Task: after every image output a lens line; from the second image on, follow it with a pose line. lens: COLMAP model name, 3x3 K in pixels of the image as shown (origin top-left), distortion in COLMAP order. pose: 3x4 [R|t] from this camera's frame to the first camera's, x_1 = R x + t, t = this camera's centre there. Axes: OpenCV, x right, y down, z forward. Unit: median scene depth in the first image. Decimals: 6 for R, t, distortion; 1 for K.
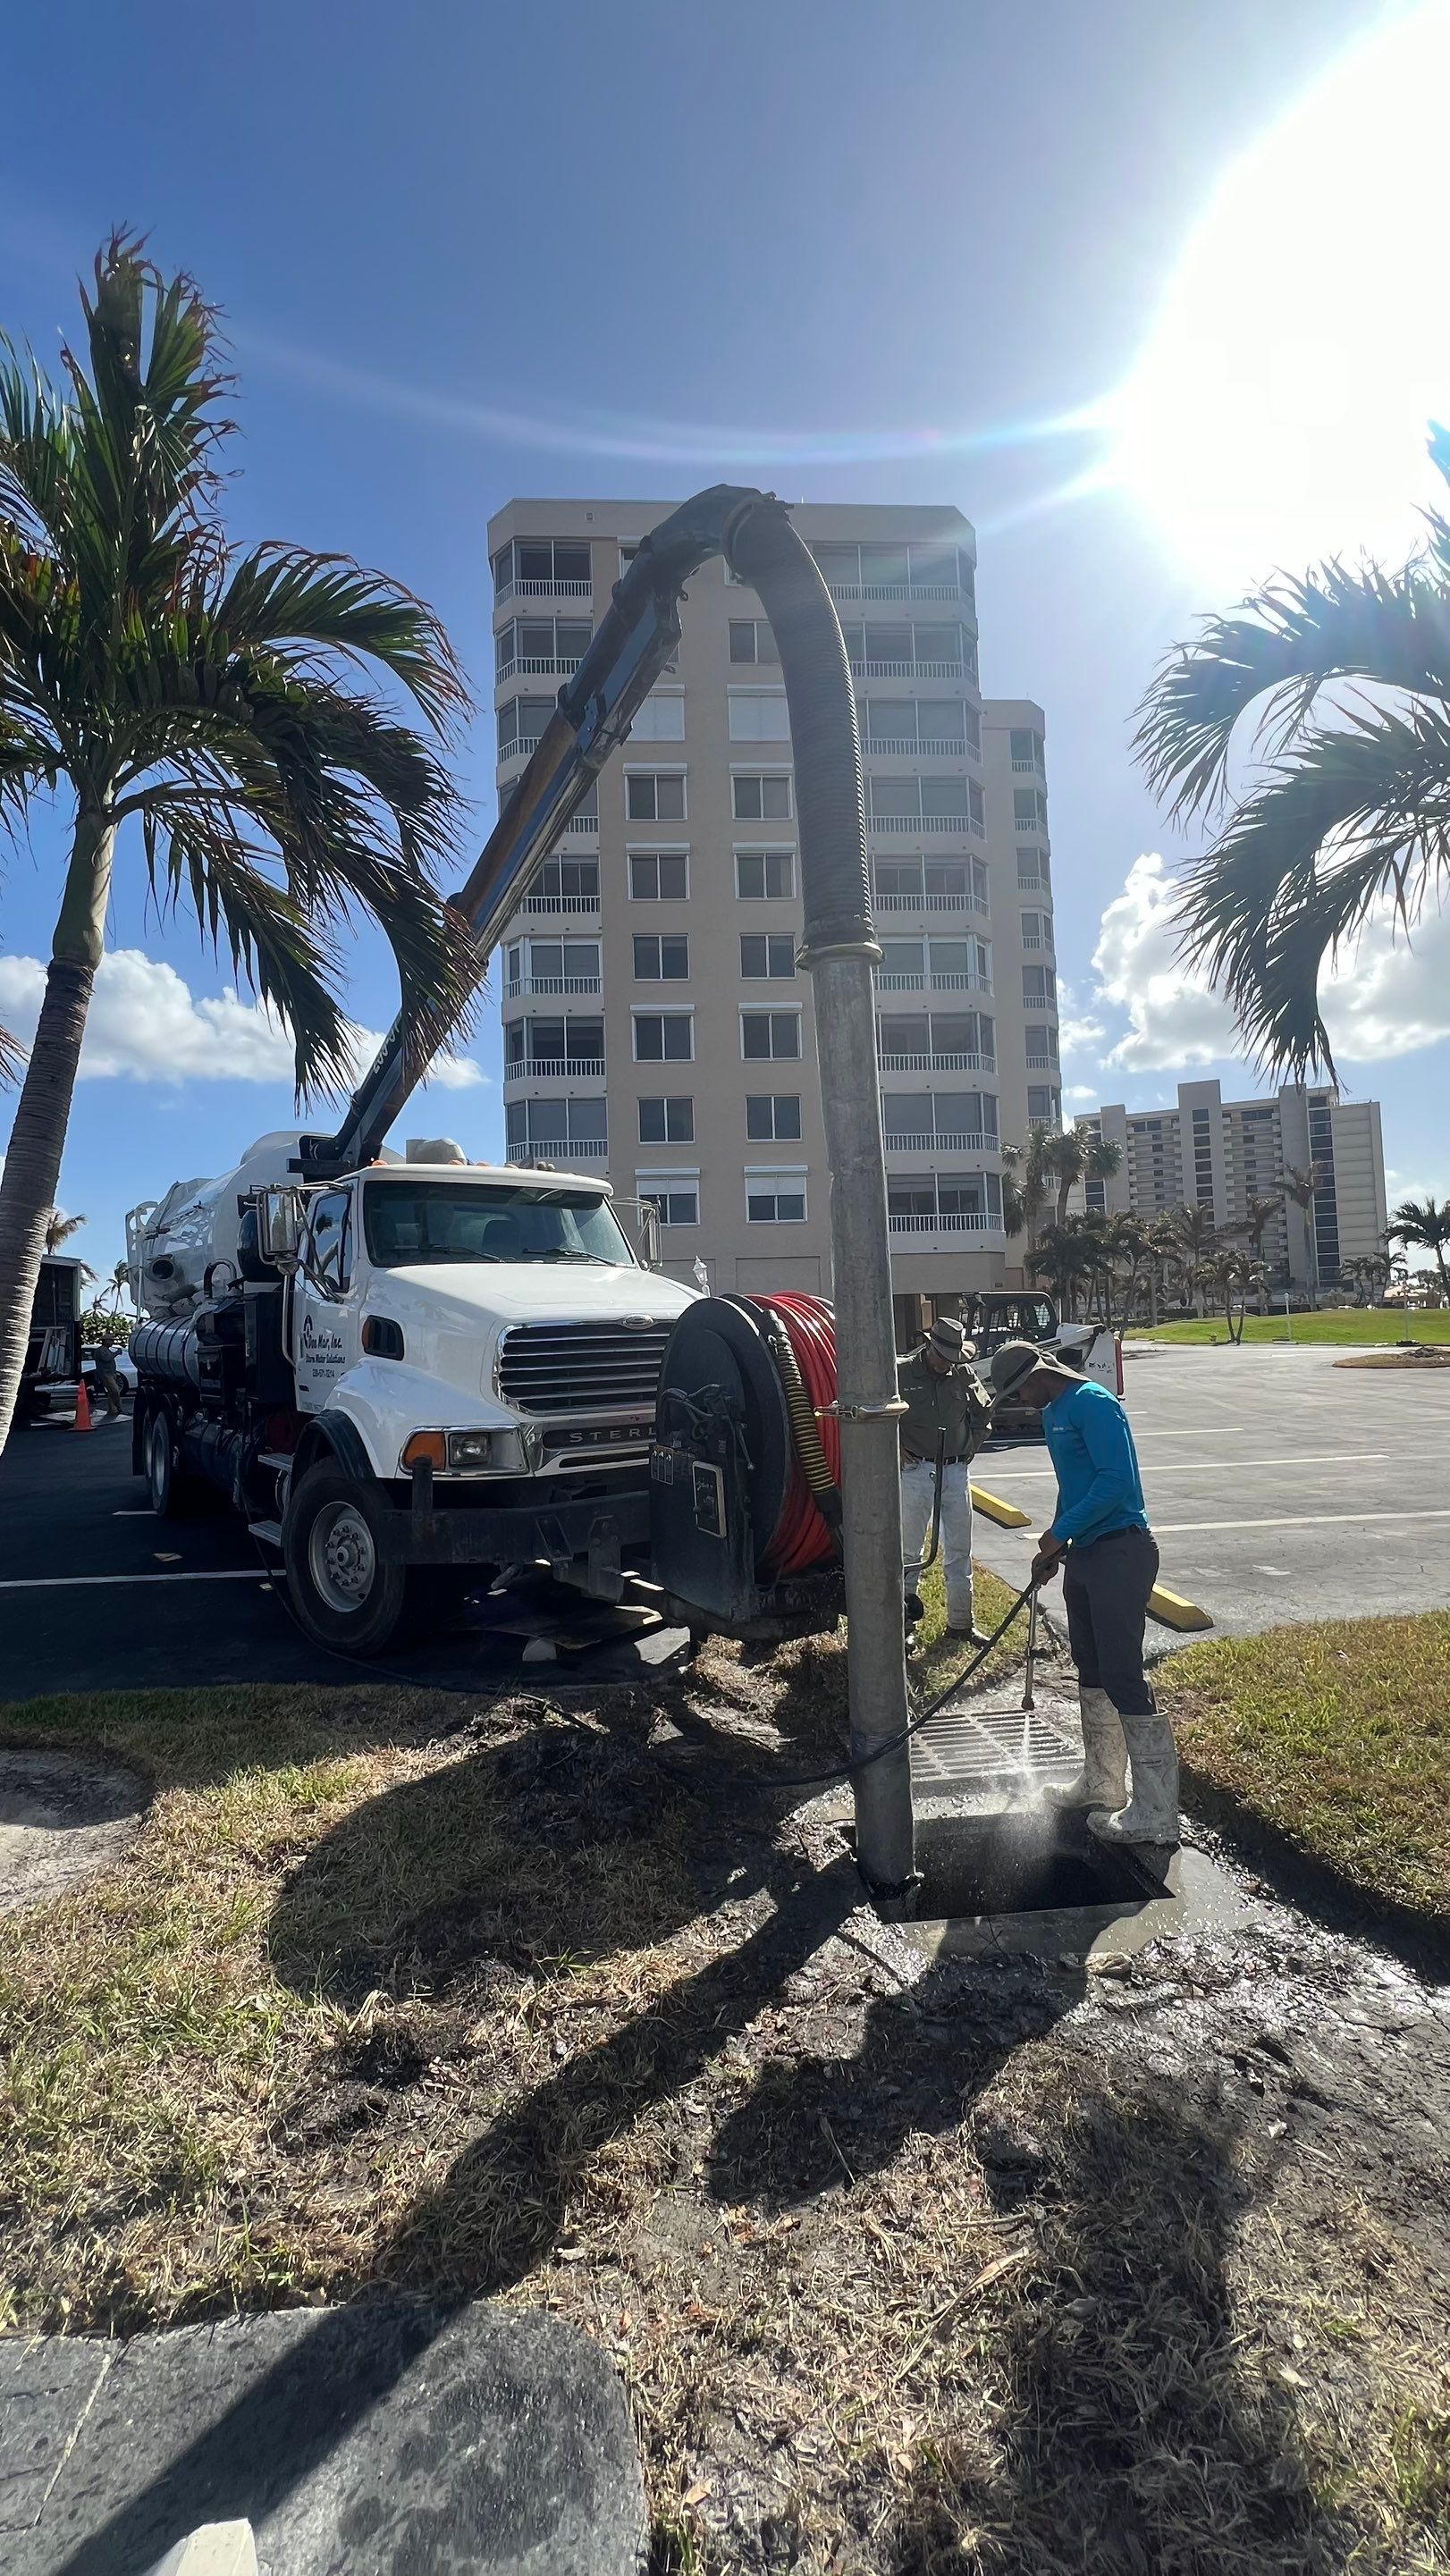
lens RADIAL K [[1029.8, 0, 726.8], [0, 1029.8, 1284.9], [0, 0, 1]] dist [-0.003193, 0.001038]
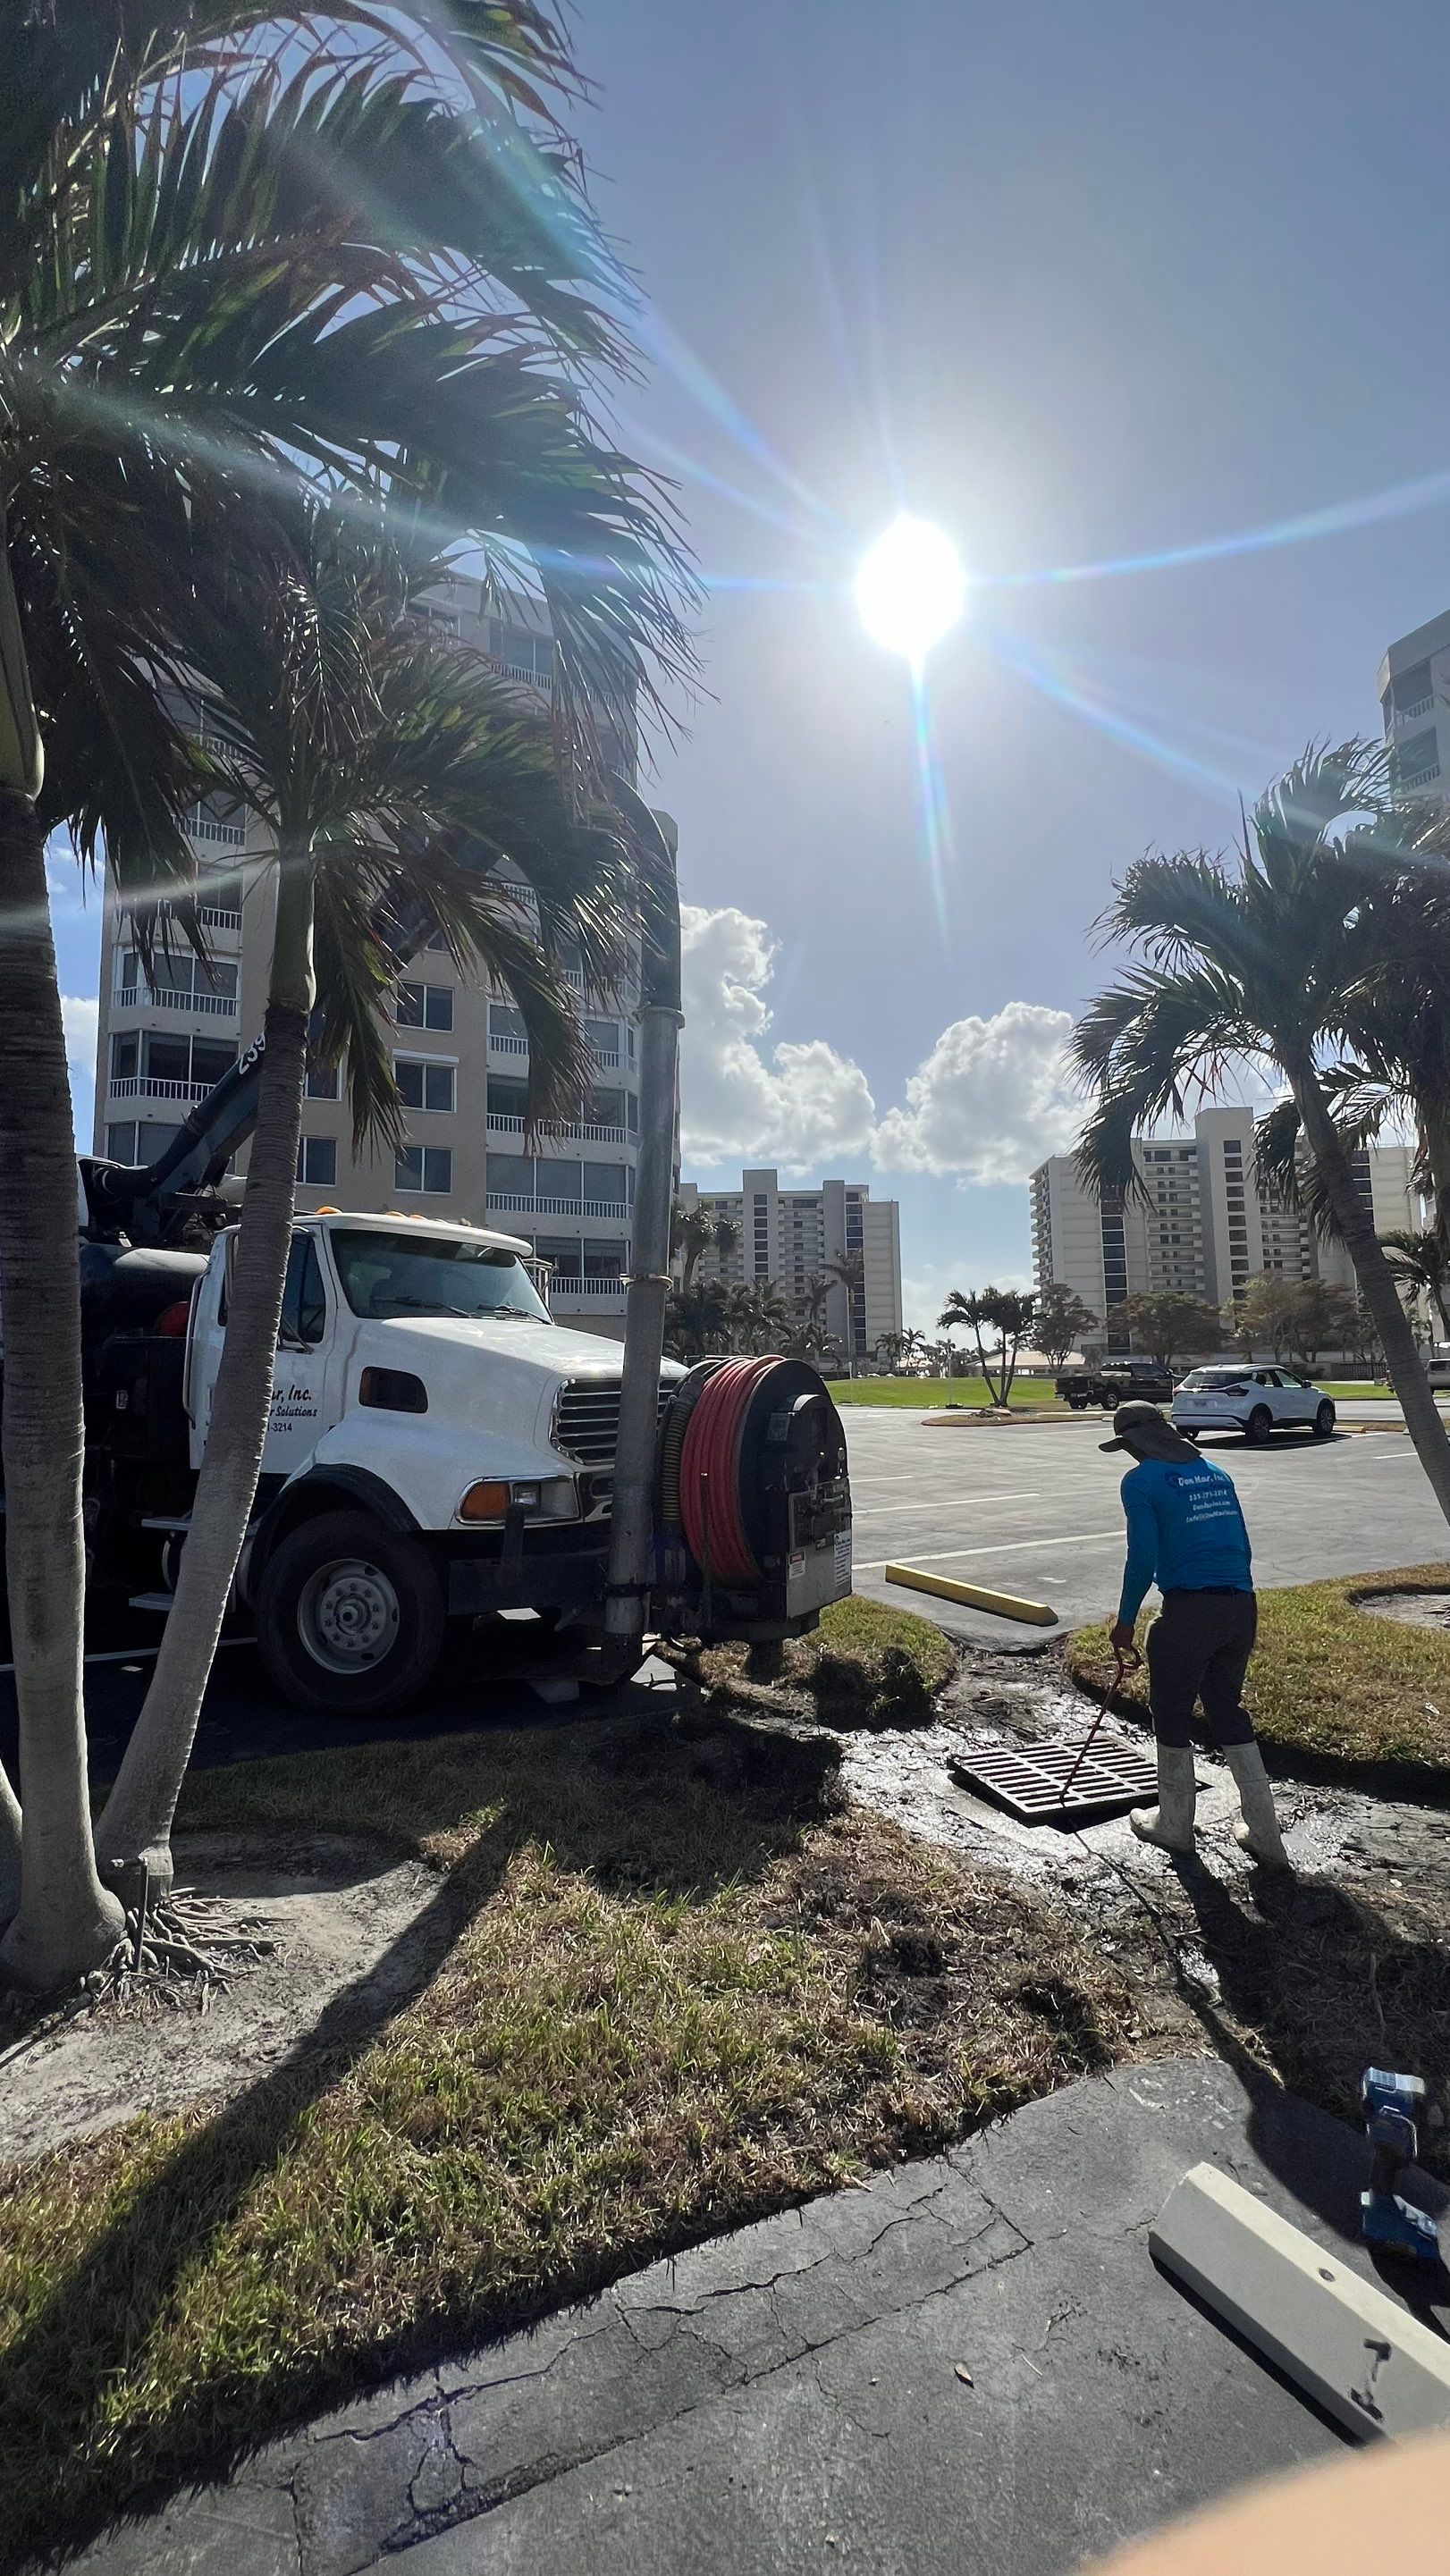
lens RADIAL K [[1029.8, 0, 730.2], [0, 1029.8, 1285.4], [0, 0, 1]] dist [-0.003193, 0.001038]
pose [[0.914408, 0.054684, 0.401084, -0.406308], [-0.031690, 0.997463, -0.063746, 0.003660], [-0.403552, 0.045579, 0.913821, -0.039645]]
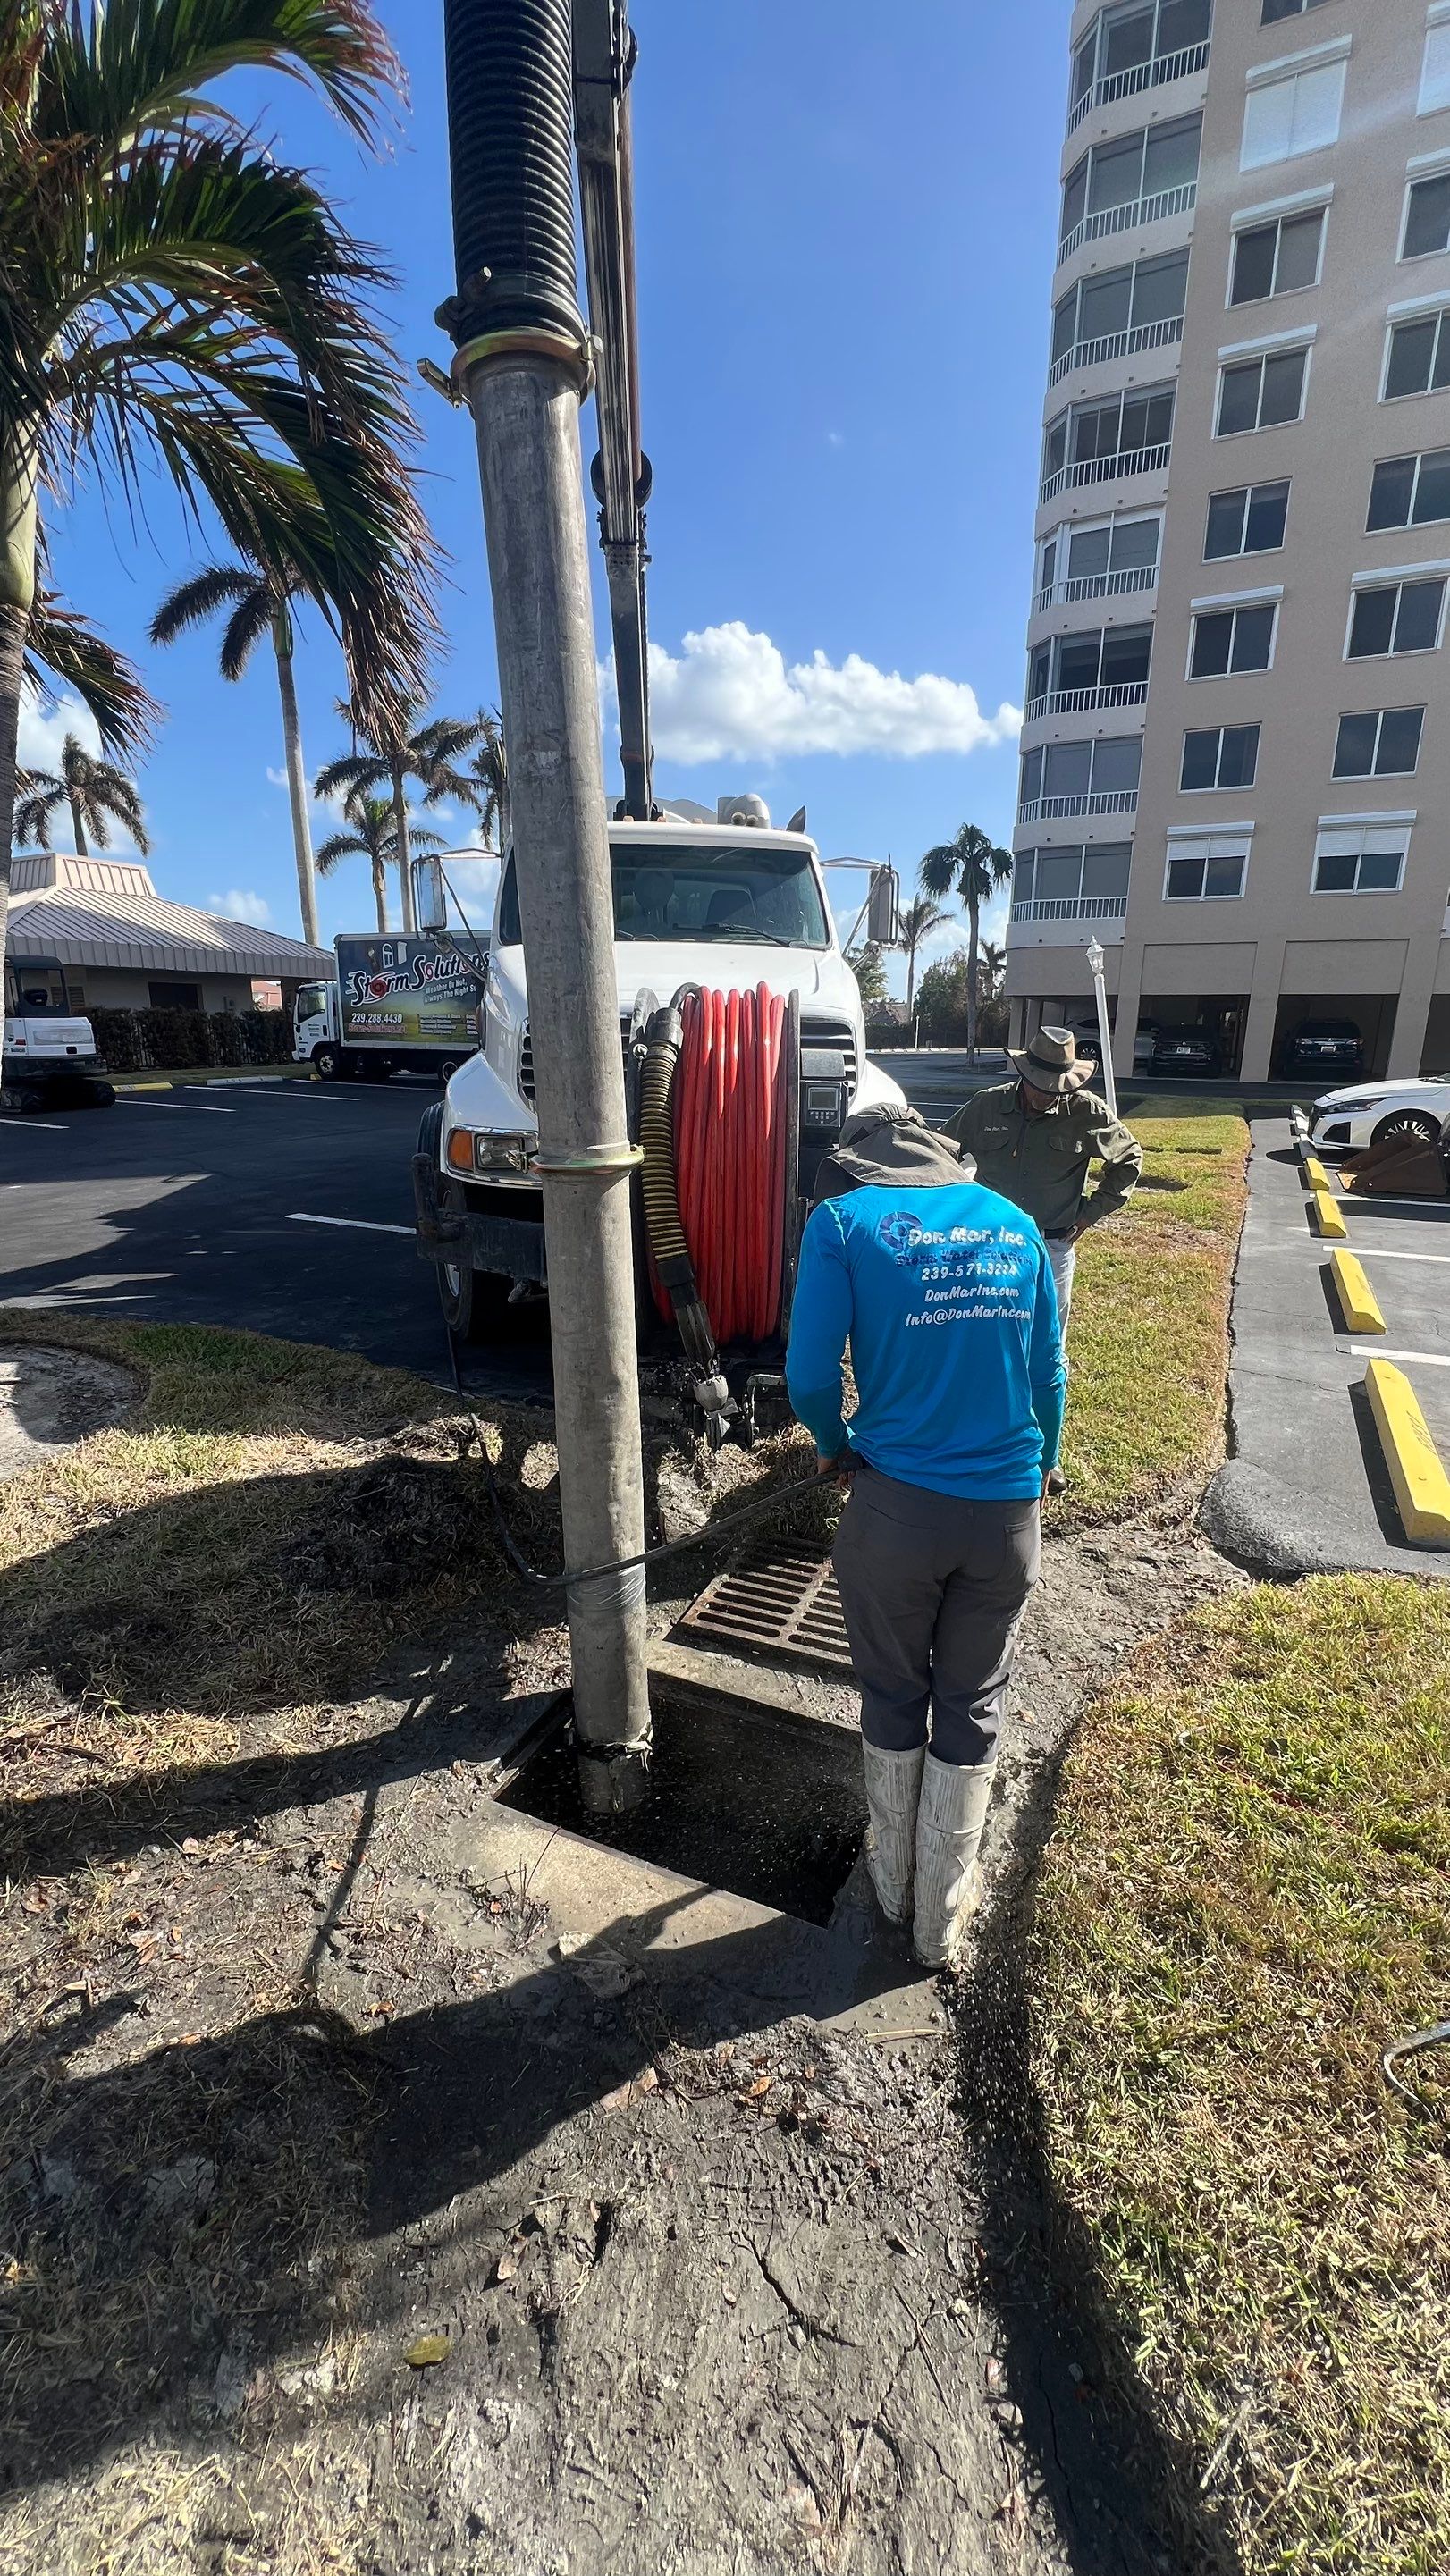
lens RADIAL K [[1029.8, 0, 718.8], [0, 1029.8, 1281.6], [0, 0, 1]] dist [-0.003193, 0.001038]
pose [[0.860175, 0.160986, -0.483924, 0.312891], [-0.014474, 0.956196, 0.292369, -0.001092], [0.509794, -0.244485, 0.824826, 0.256735]]
